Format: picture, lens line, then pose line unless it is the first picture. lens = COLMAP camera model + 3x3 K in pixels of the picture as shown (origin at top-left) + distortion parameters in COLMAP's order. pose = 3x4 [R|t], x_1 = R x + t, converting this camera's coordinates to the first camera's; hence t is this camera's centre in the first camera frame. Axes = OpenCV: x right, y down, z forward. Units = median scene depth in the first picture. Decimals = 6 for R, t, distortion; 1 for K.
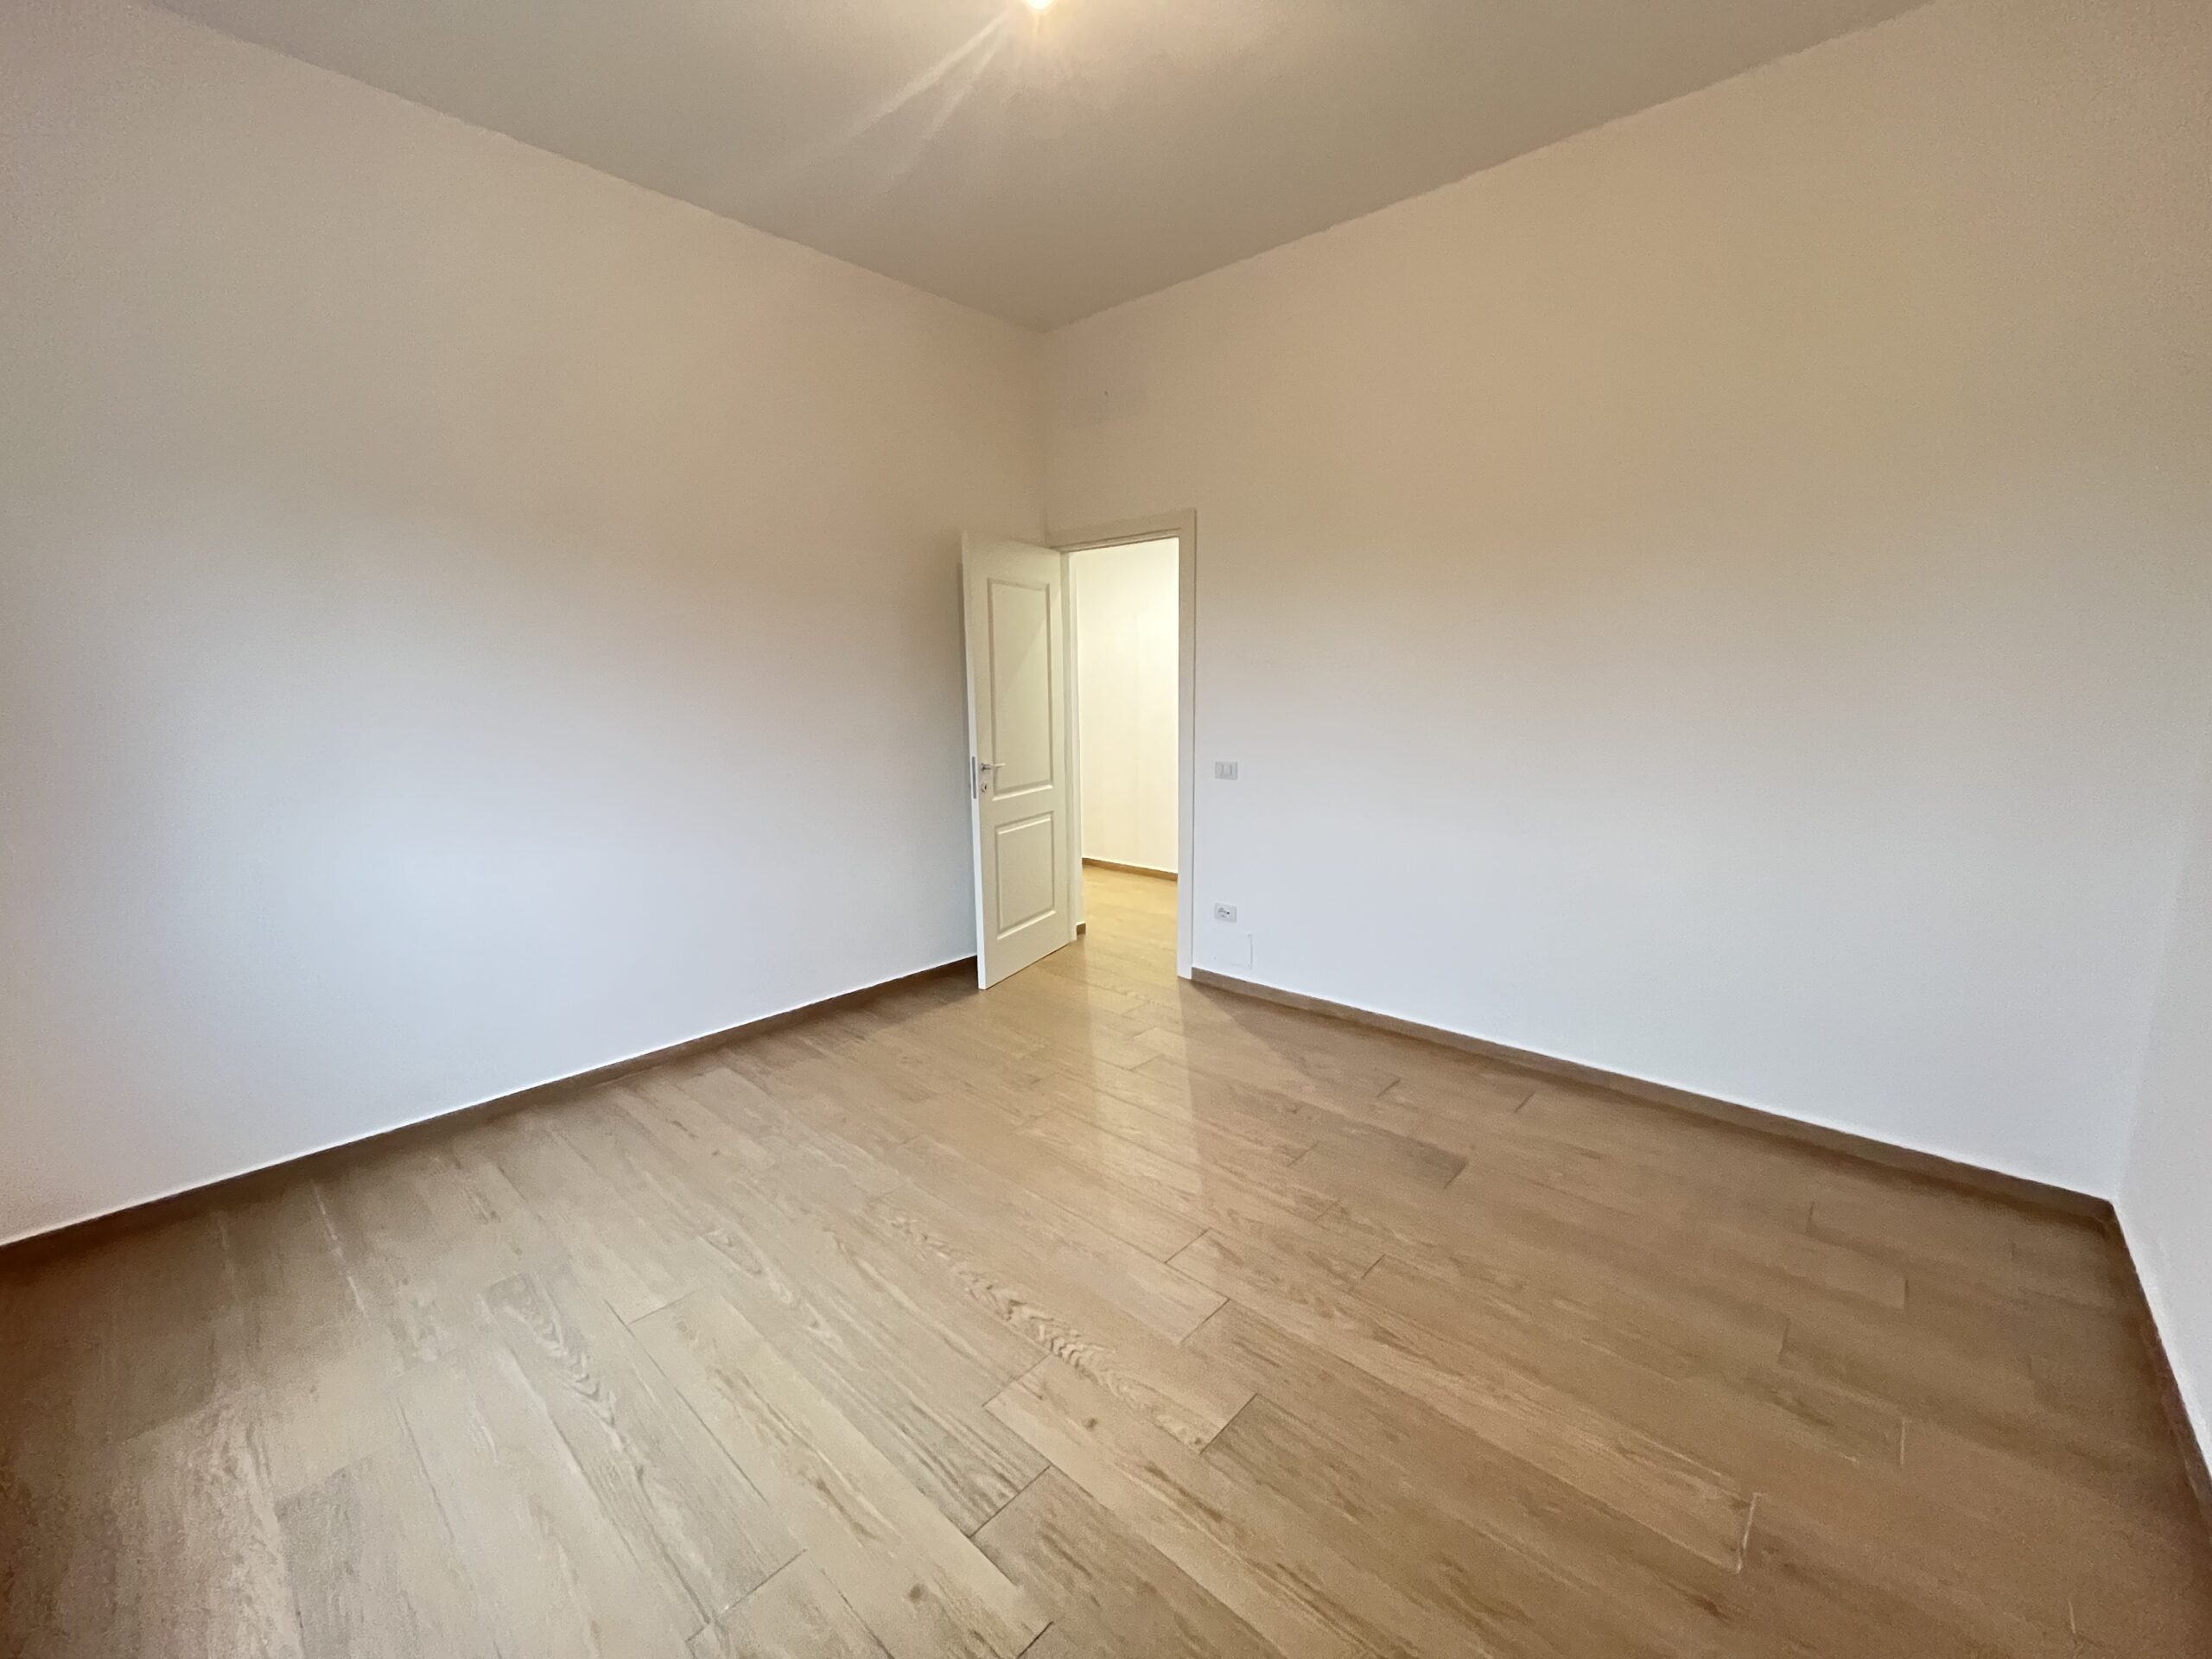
lens RADIAL K [[896.4, 0, 1106.2], [0, 896.4, 822.4], [0, 0, 1]] dist [-0.004012, -0.000041]
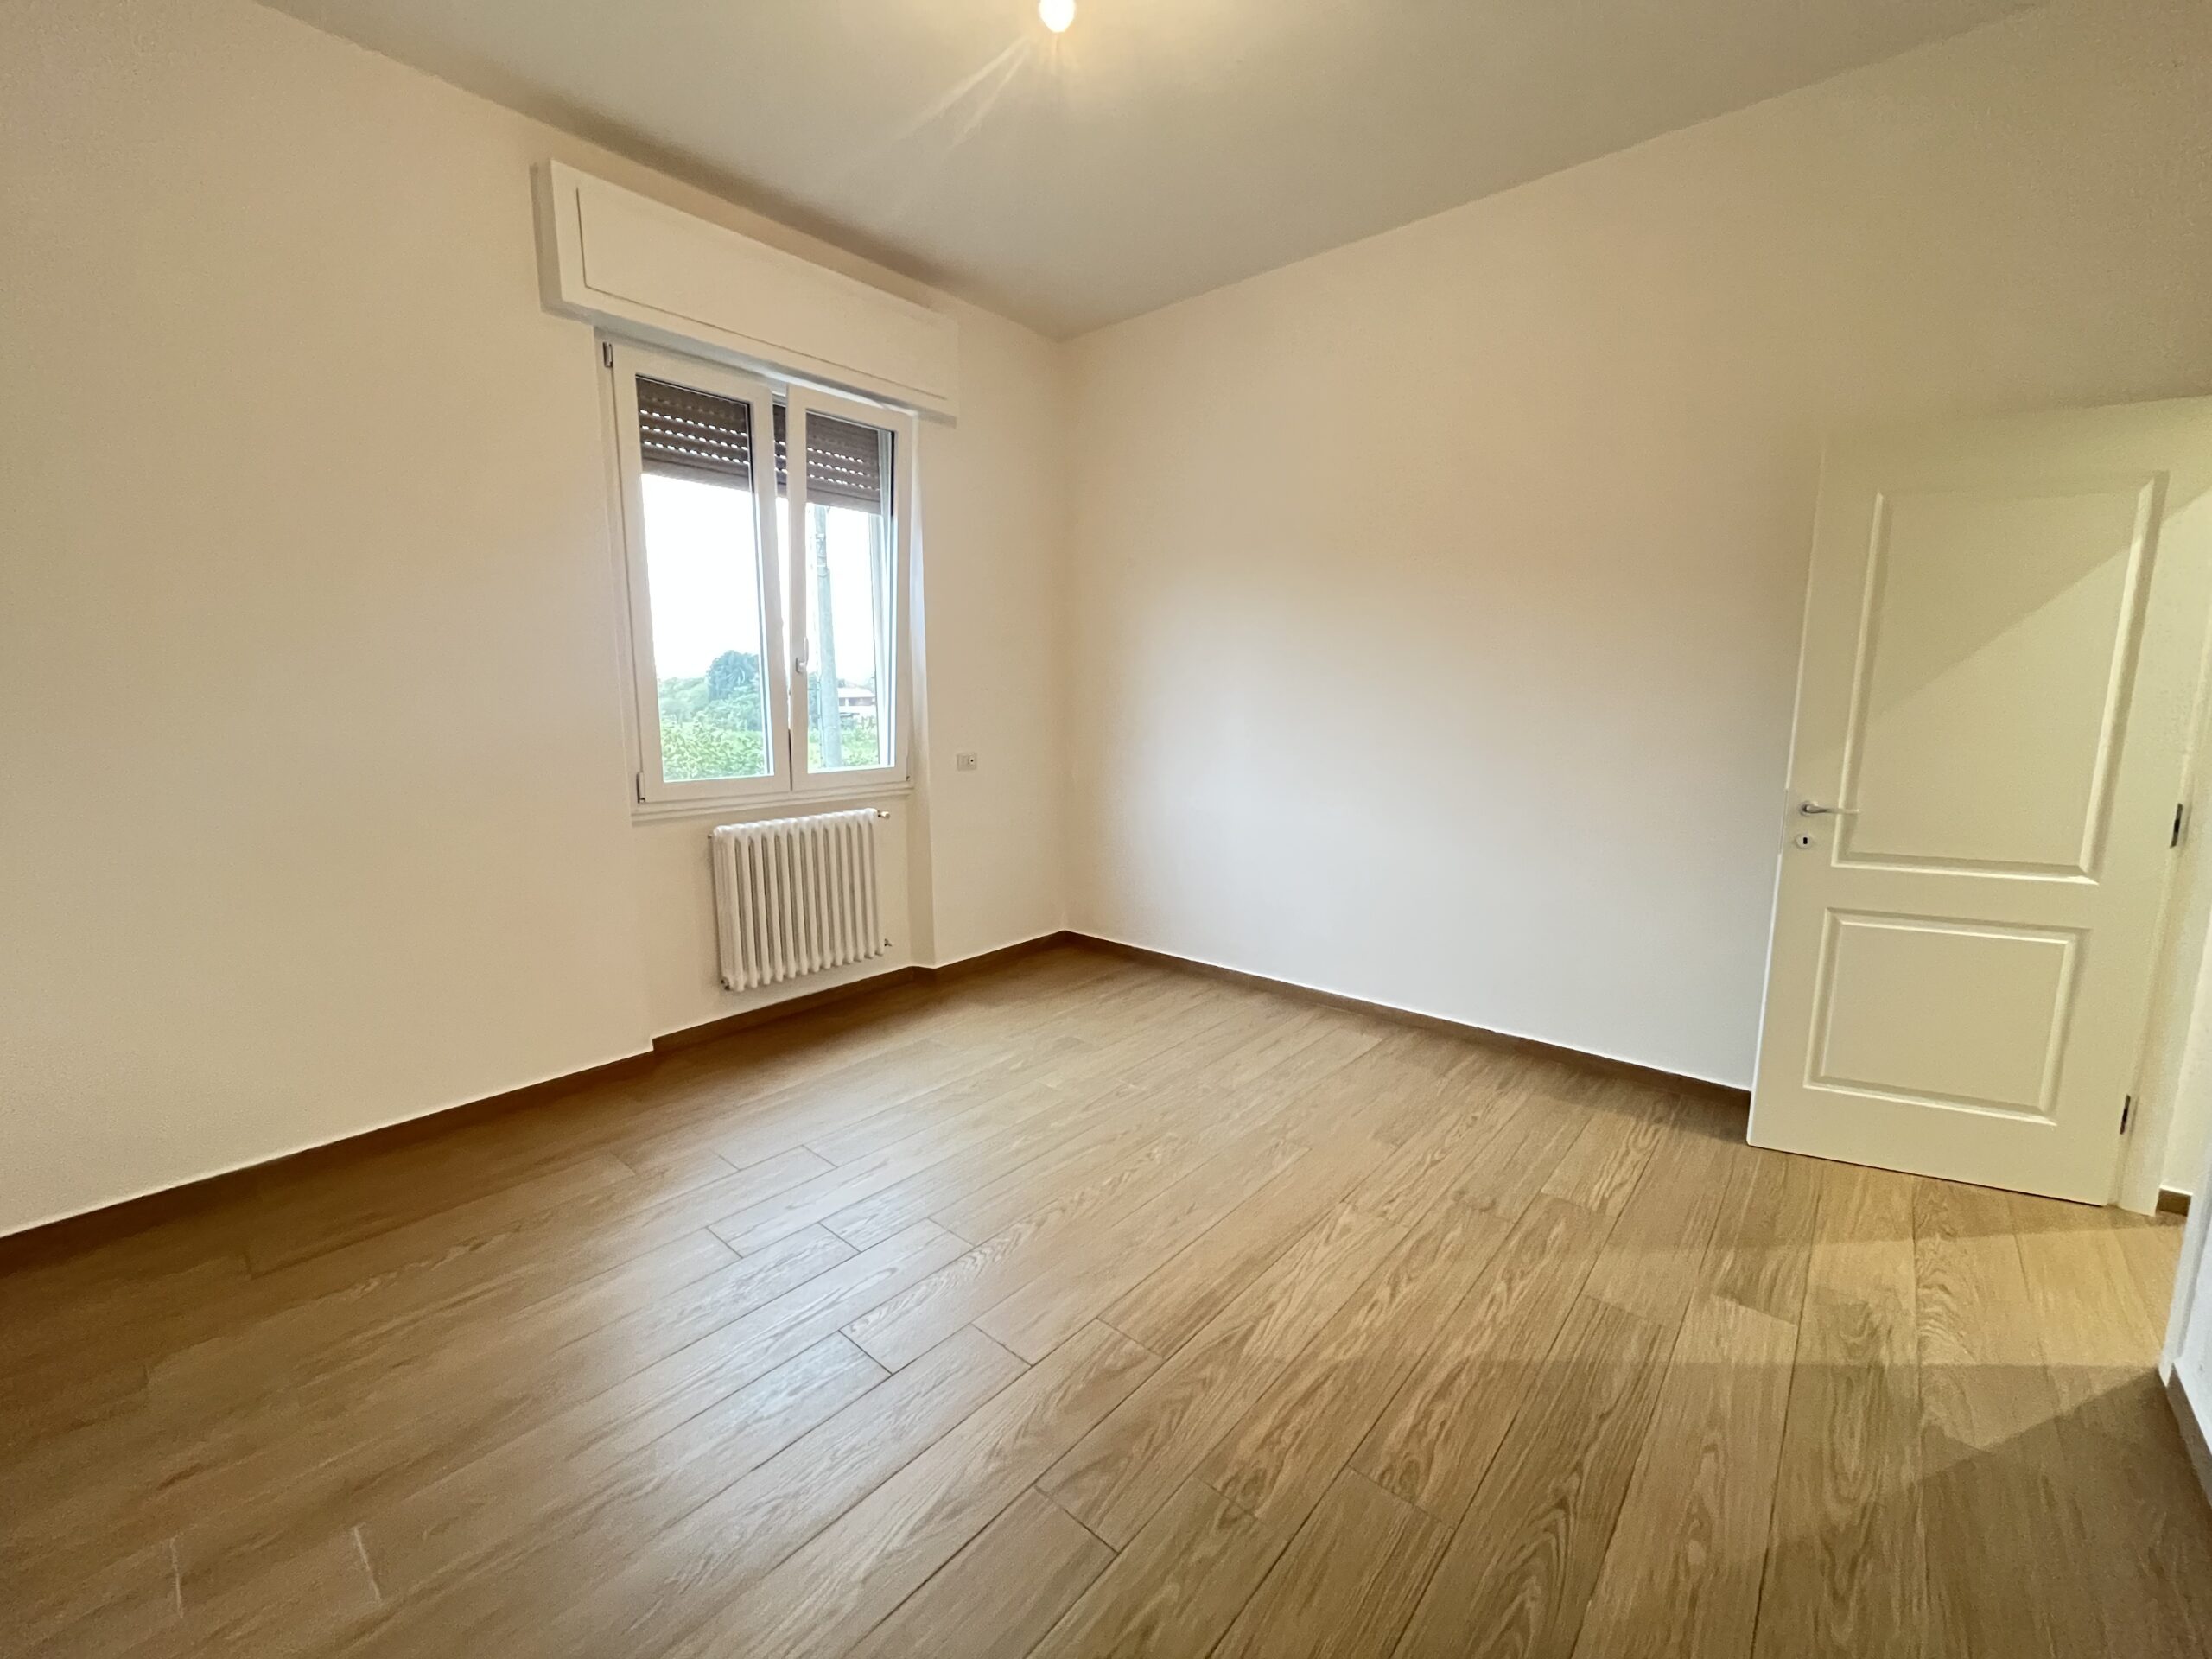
lens RADIAL K [[896.4, 0, 1104.7], [0, 896.4, 831.0], [0, 0, 1]] dist [-0.004012, -0.000041]
pose [[0.025144, 0.162533, -0.986383, 0.841736], [-0.159033, 0.974780, 0.156567, -0.117049], [0.986953, 0.152931, 0.050358, 0.863426]]
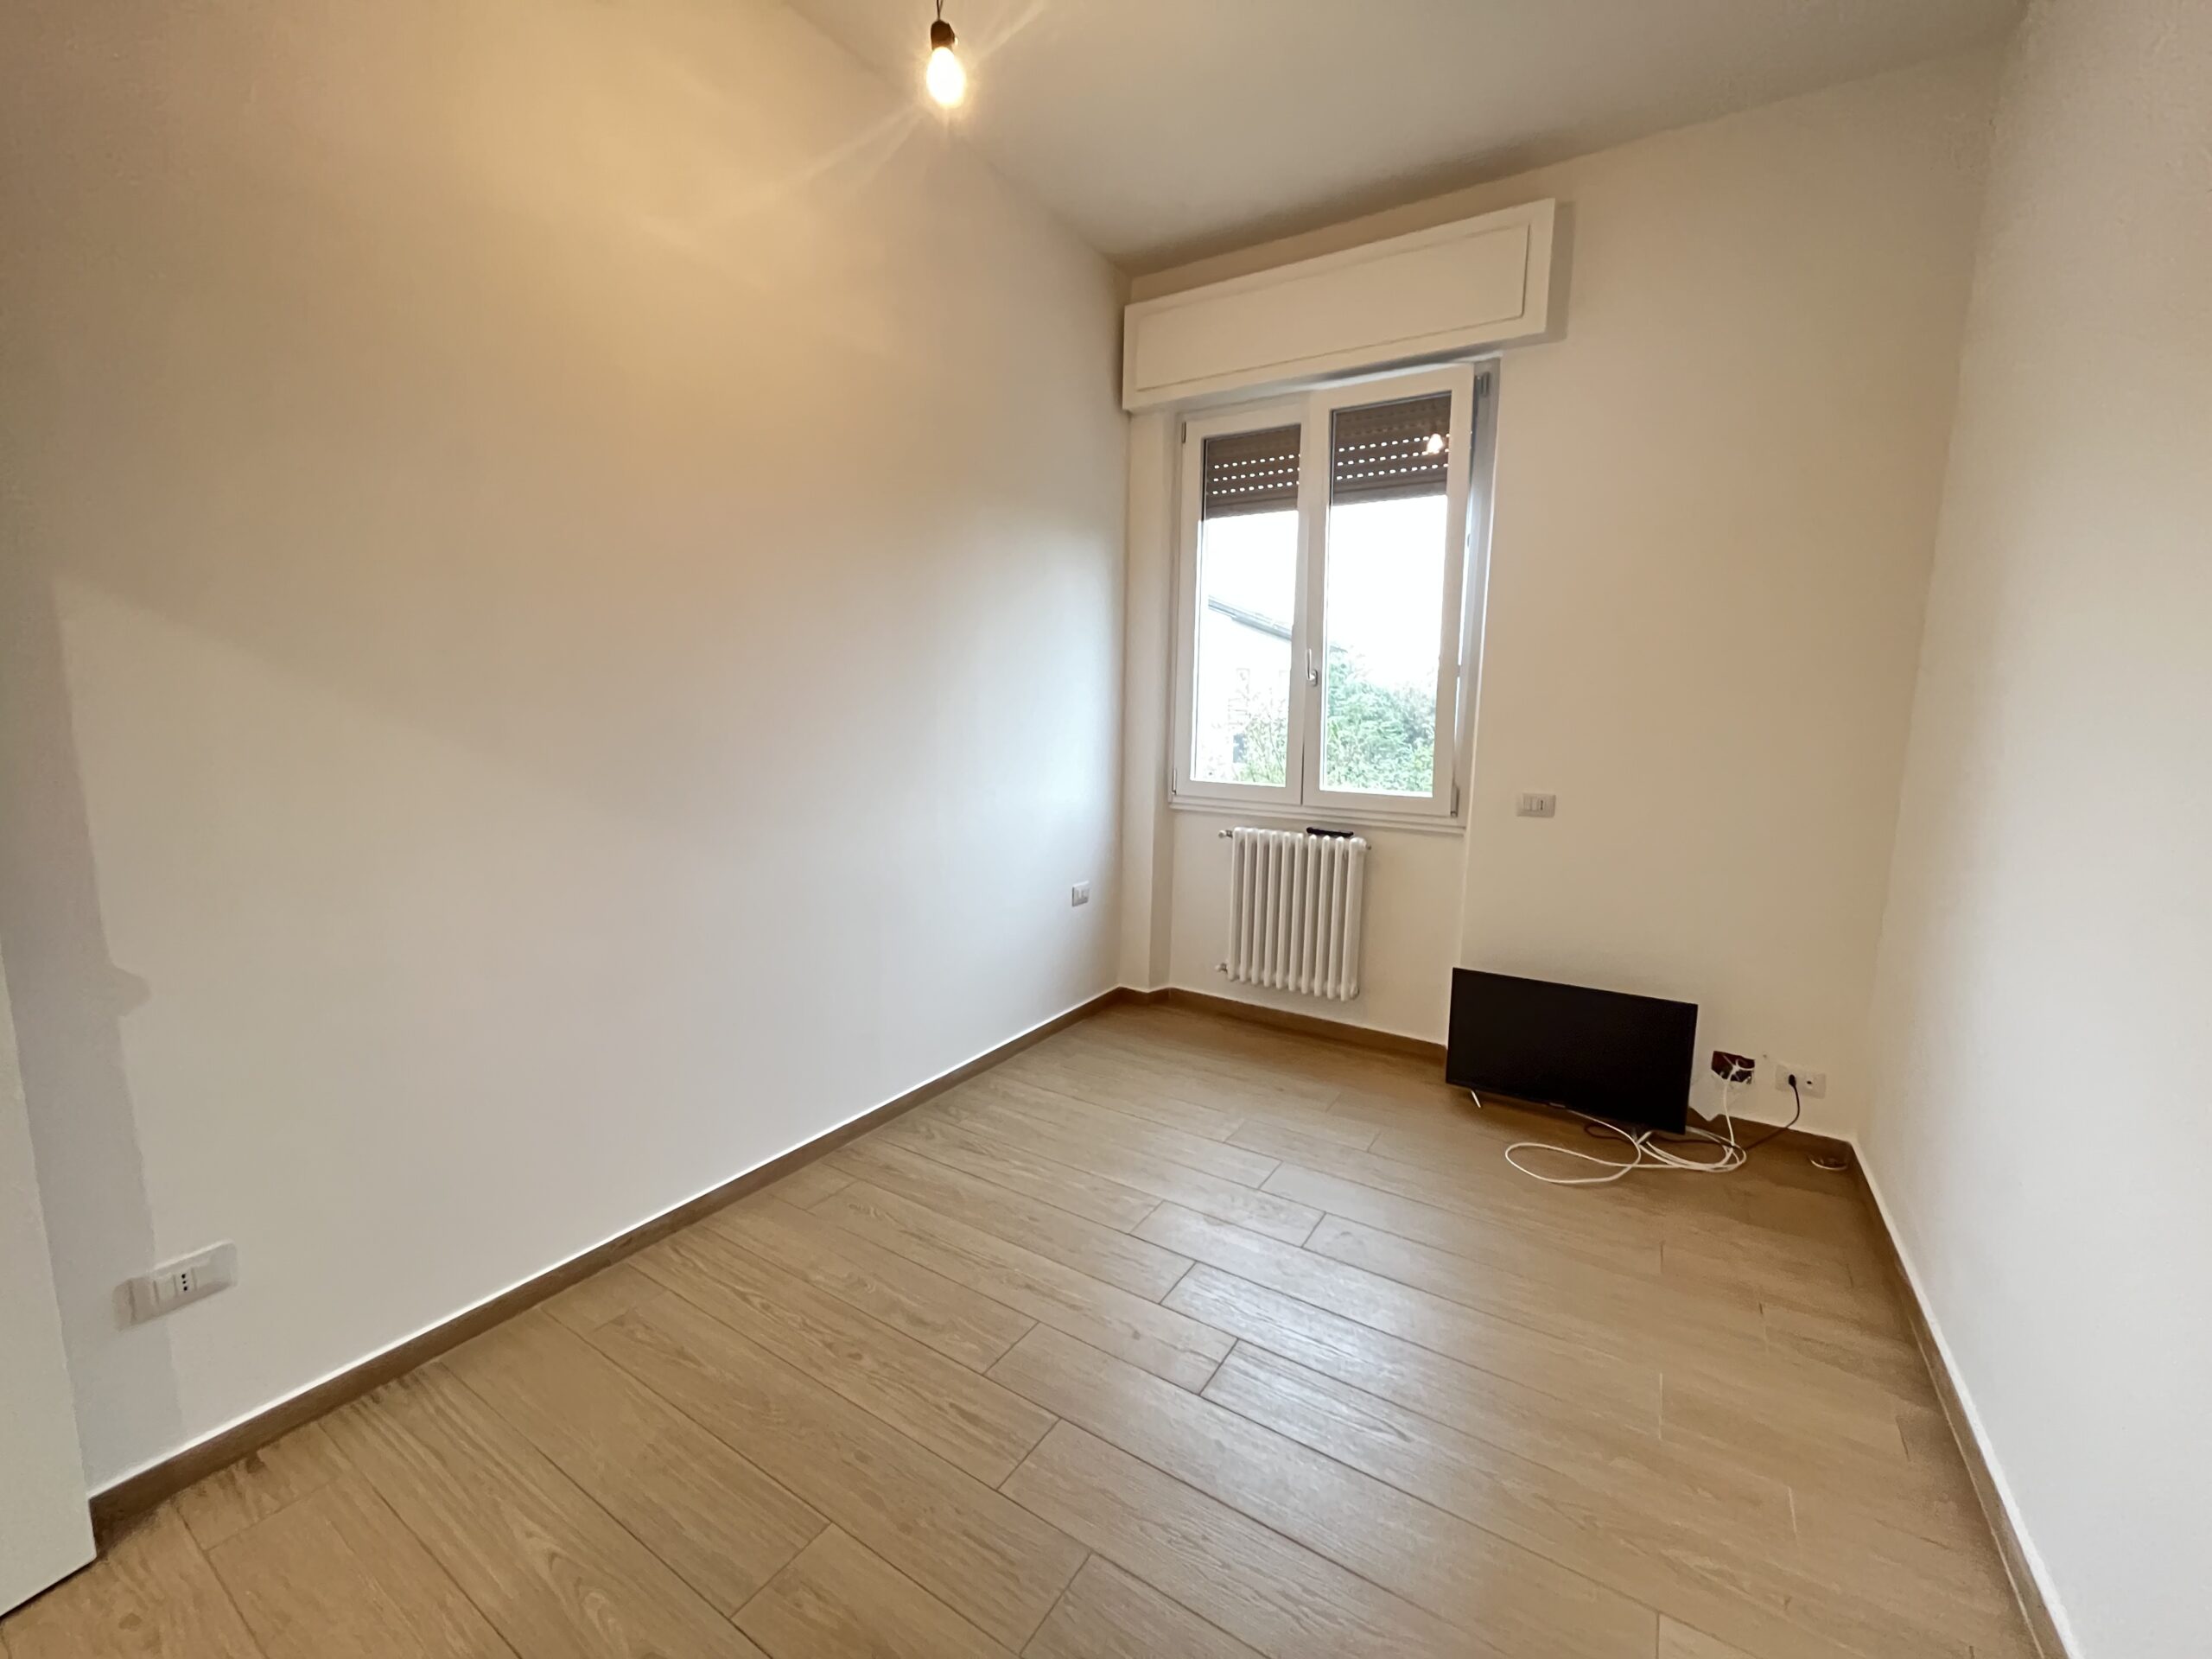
lens RADIAL K [[896.4, 0, 1104.1], [0, 896.4, 833.0], [0, 0, 1]] dist [-0.004012, -0.000041]
pose [[-0.985762, 0.015018, -0.167473, -0.157343], [-0.035788, 0.954443, 0.296240, -0.257379], [0.164293, 0.298016, -0.940316, 1.832279]]
